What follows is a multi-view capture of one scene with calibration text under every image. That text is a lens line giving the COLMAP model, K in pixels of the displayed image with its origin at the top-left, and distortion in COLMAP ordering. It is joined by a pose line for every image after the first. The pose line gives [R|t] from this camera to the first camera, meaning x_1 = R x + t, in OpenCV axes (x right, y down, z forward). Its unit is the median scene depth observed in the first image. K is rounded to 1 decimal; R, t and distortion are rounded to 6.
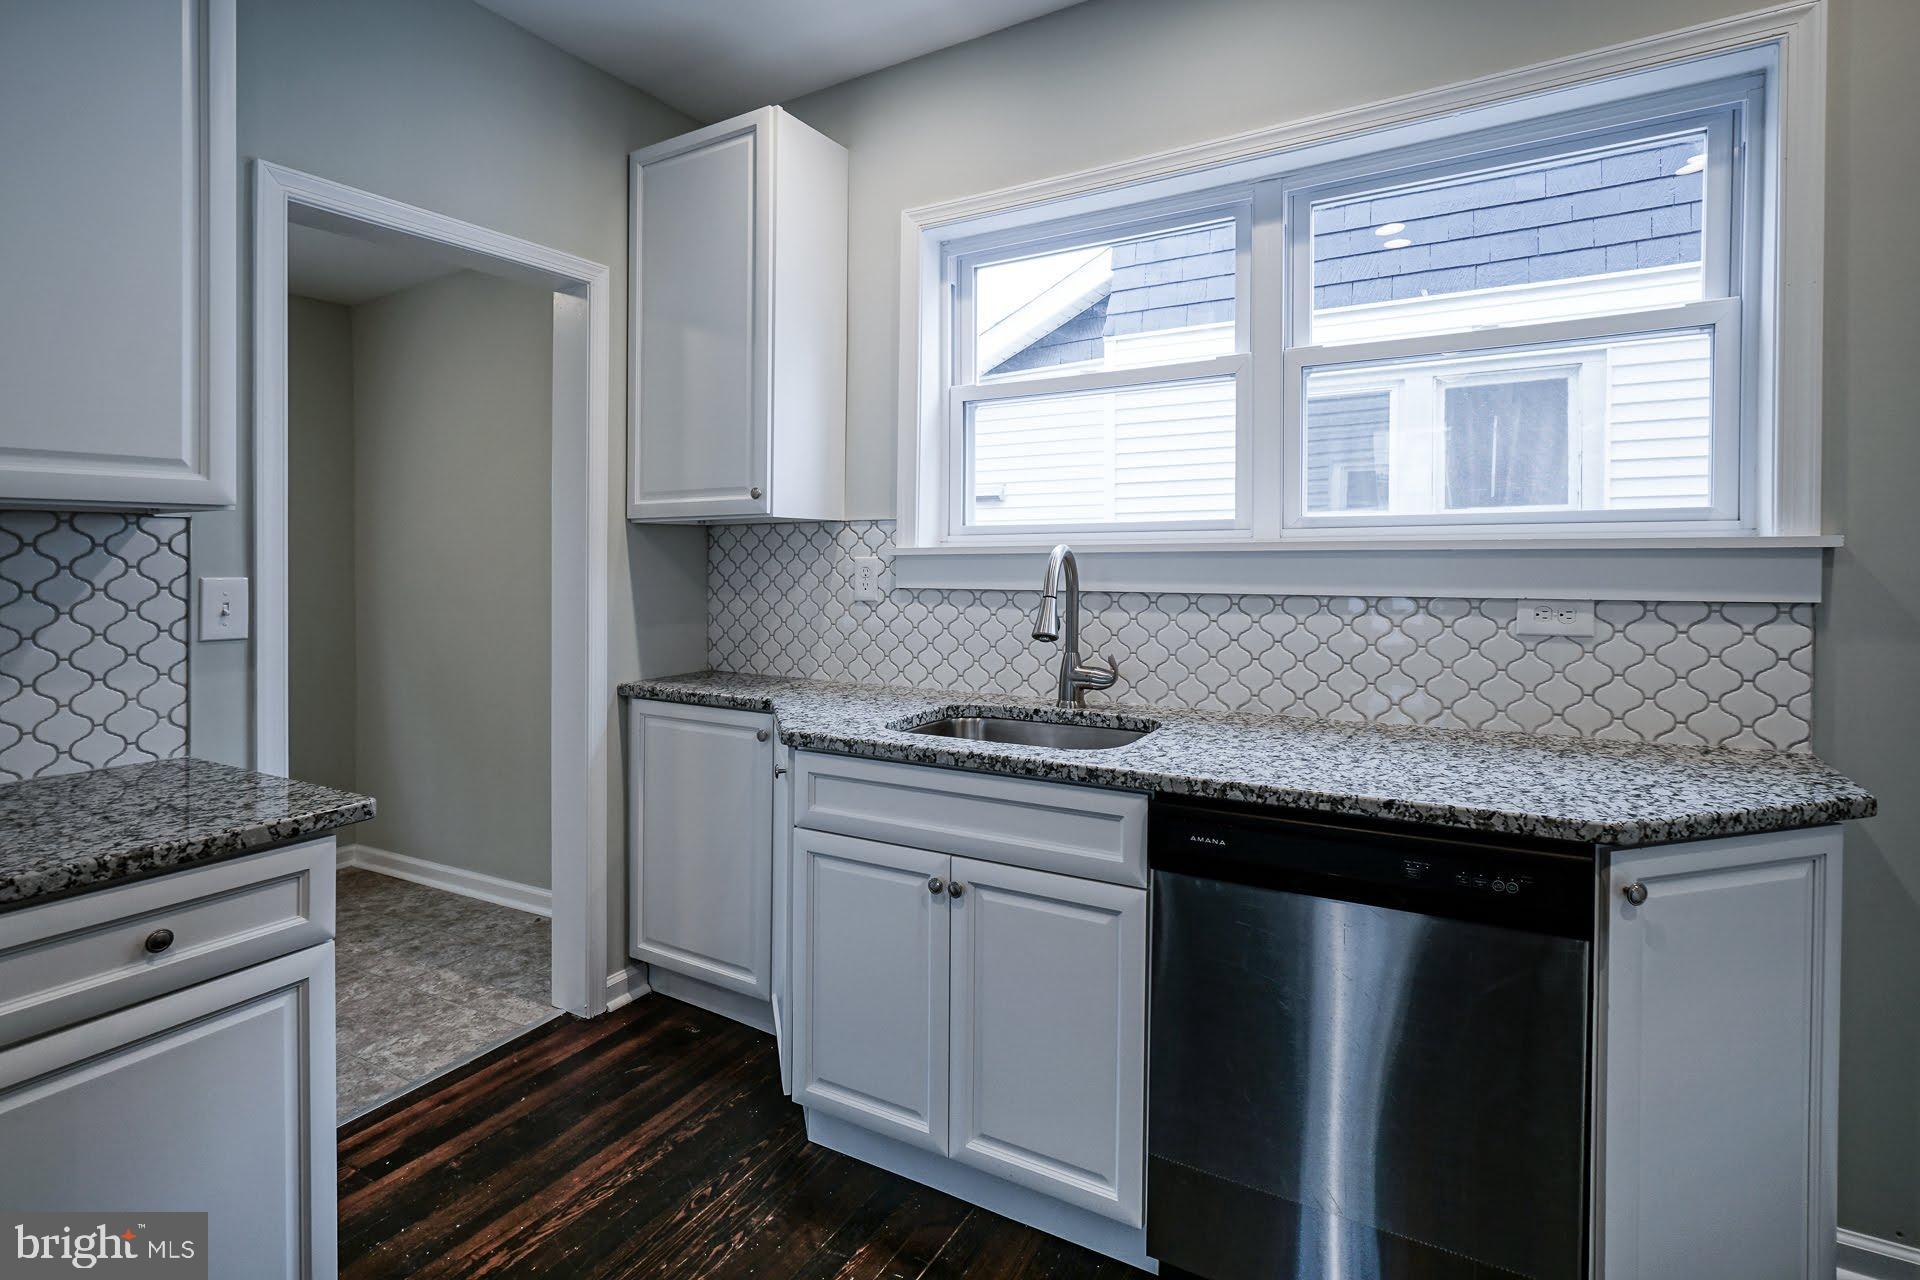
lens RADIAL K [[907.8, 0, 956.4], [0, 907.8, 586.6], [0, 0, 1]] dist [-0.010019, 0.001682]
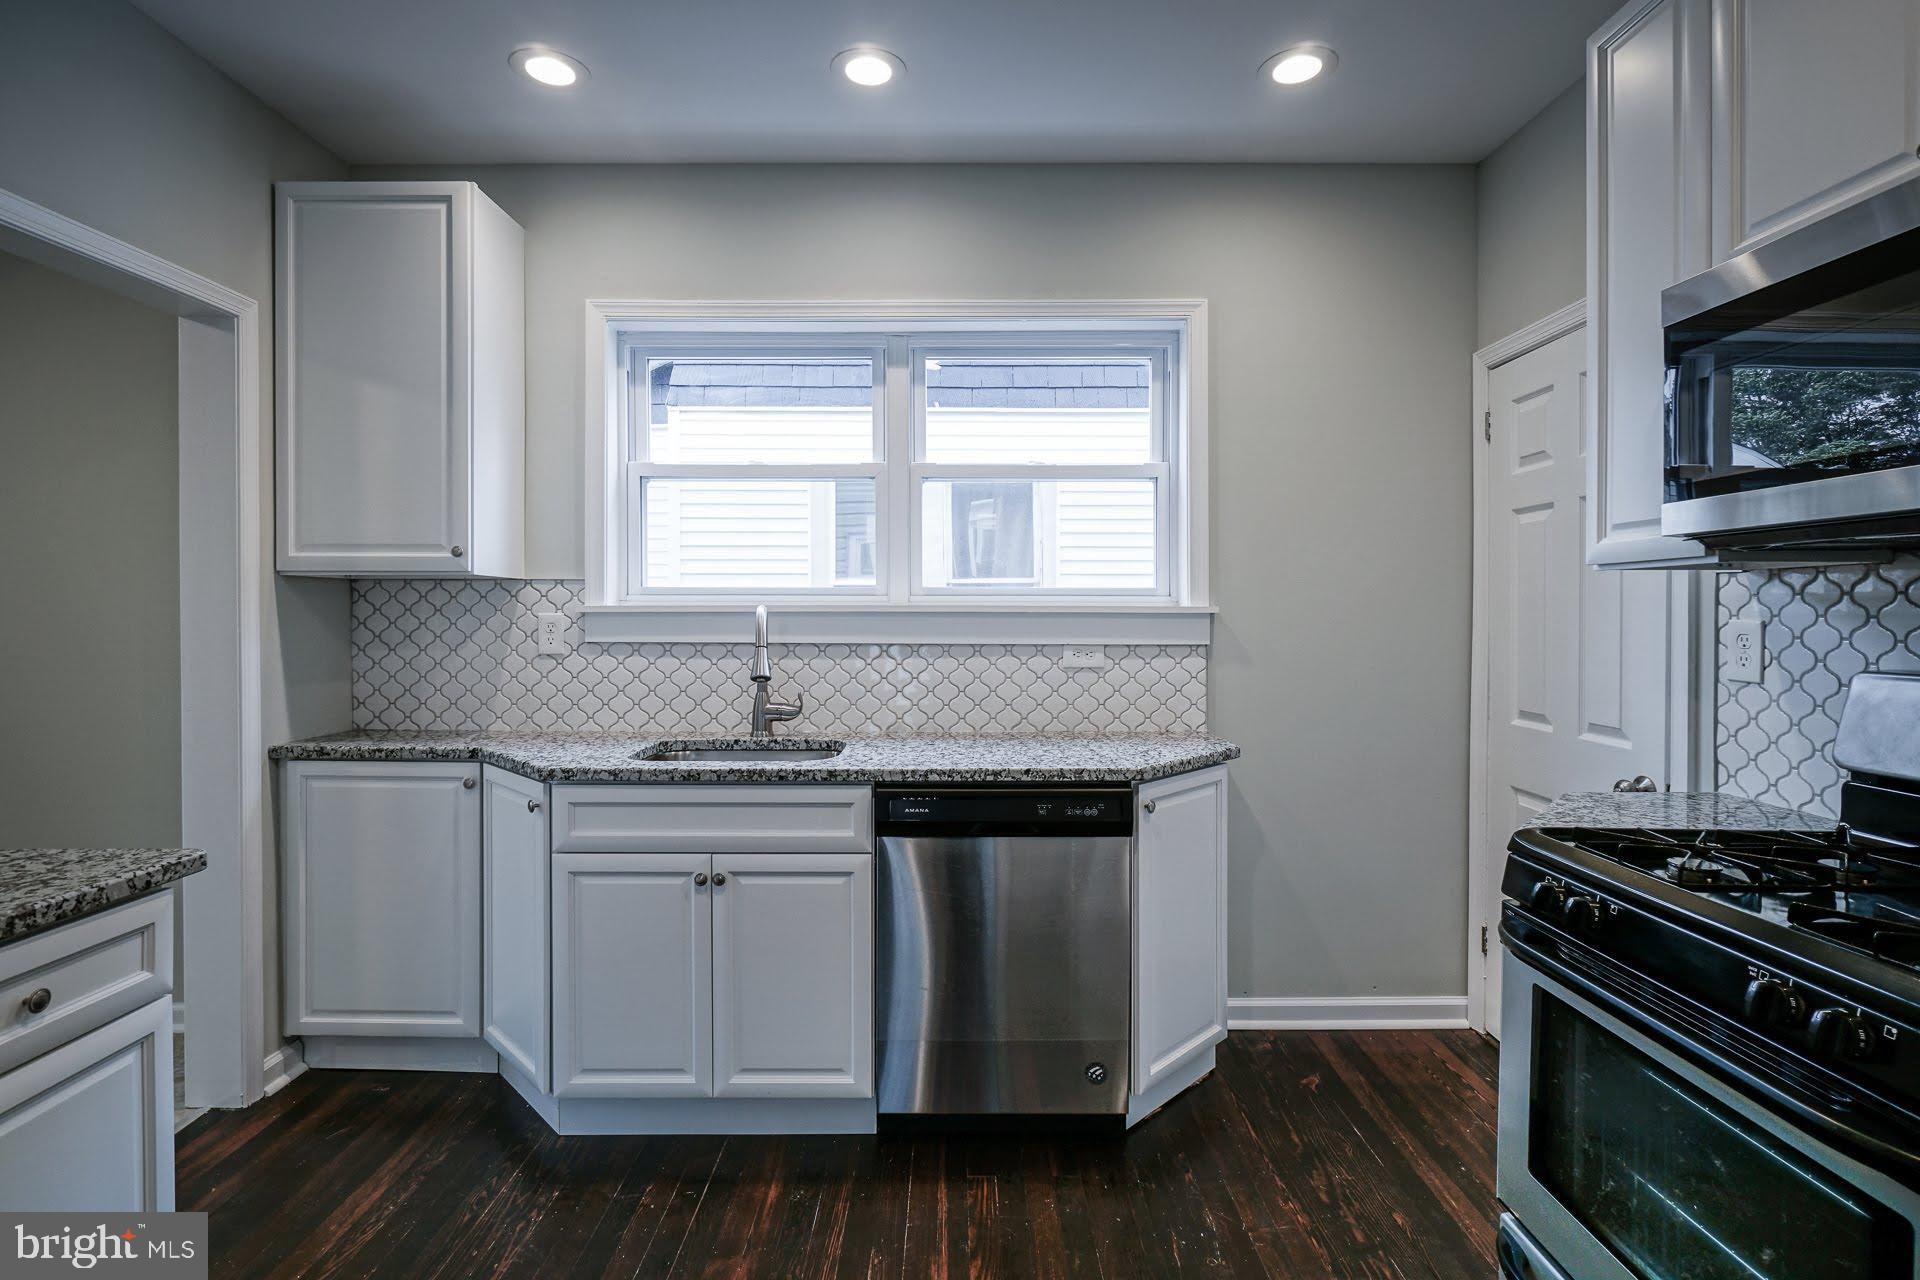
lens RADIAL K [[907.8, 0, 948.2], [0, 907.8, 632.9], [0, 0, 1]] dist [-0.010019, 0.001682]
pose [[0.856955, -0.002334, 0.515387, -0.329546], [0.008807, 0.999910, -0.010116, 0.007232], [-0.515317, 0.013208, 0.856898, -0.214924]]
